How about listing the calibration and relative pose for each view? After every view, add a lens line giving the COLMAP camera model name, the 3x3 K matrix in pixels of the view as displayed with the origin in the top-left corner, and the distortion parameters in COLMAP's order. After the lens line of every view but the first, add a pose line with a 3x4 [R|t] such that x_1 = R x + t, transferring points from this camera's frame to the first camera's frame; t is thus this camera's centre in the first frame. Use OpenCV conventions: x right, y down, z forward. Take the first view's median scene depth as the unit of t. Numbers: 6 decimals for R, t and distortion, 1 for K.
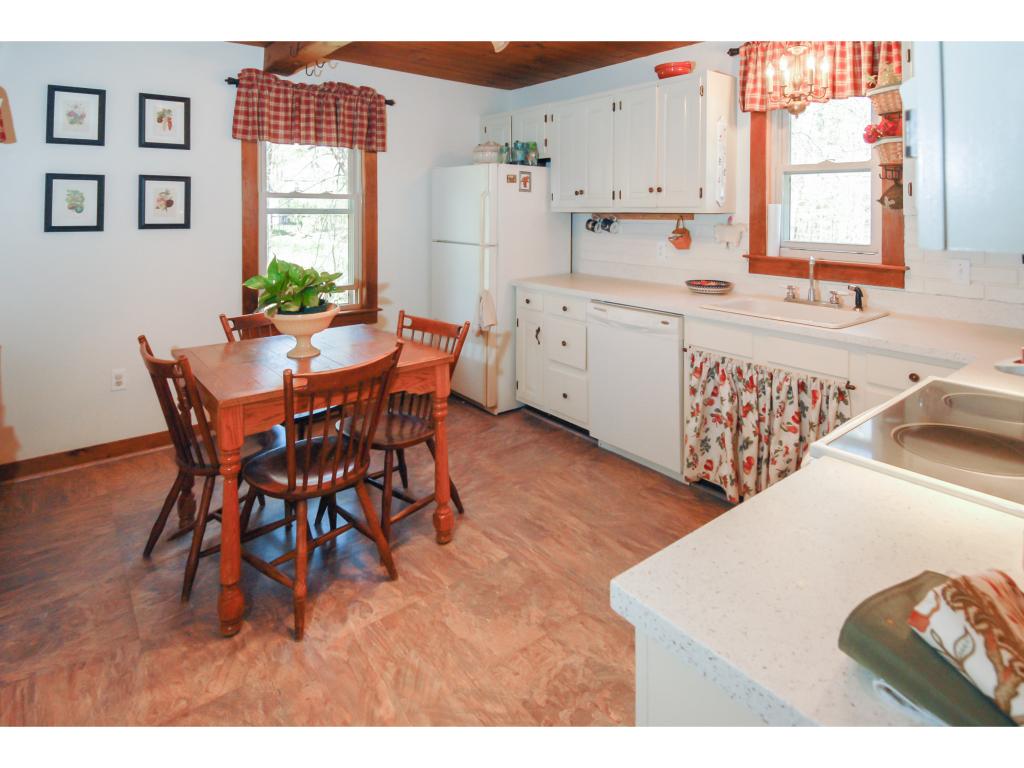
lens RADIAL K [[542.1, 0, 512.0], [0, 542.1, 384.0], [0, 0, 1]] dist [0.044927, -0.000637]
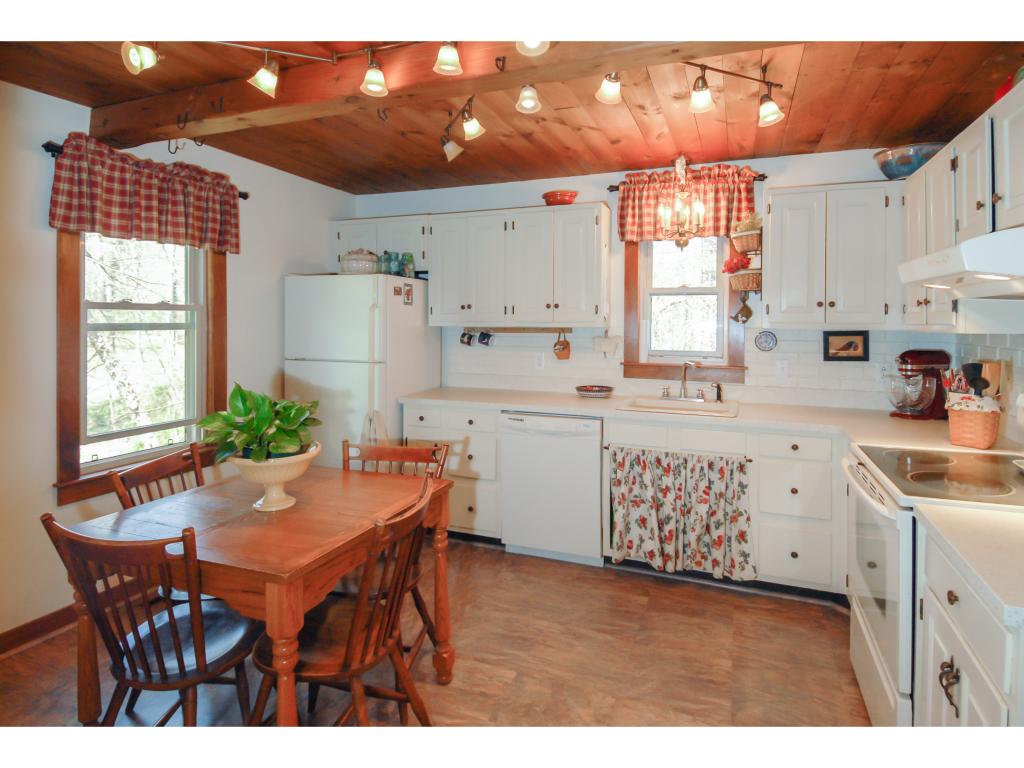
lens RADIAL K [[538.1, 0, 515.0], [0, 538.1, 492.6], [0, 0, 1]] dist [0.054174, -0.021792]
pose [[0.868885, -0.152968, 0.470787, -0.365934], [0.154105, 0.987384, 0.036405, -0.038866], [-0.470416, 0.040919, 0.881496, 0.100275]]
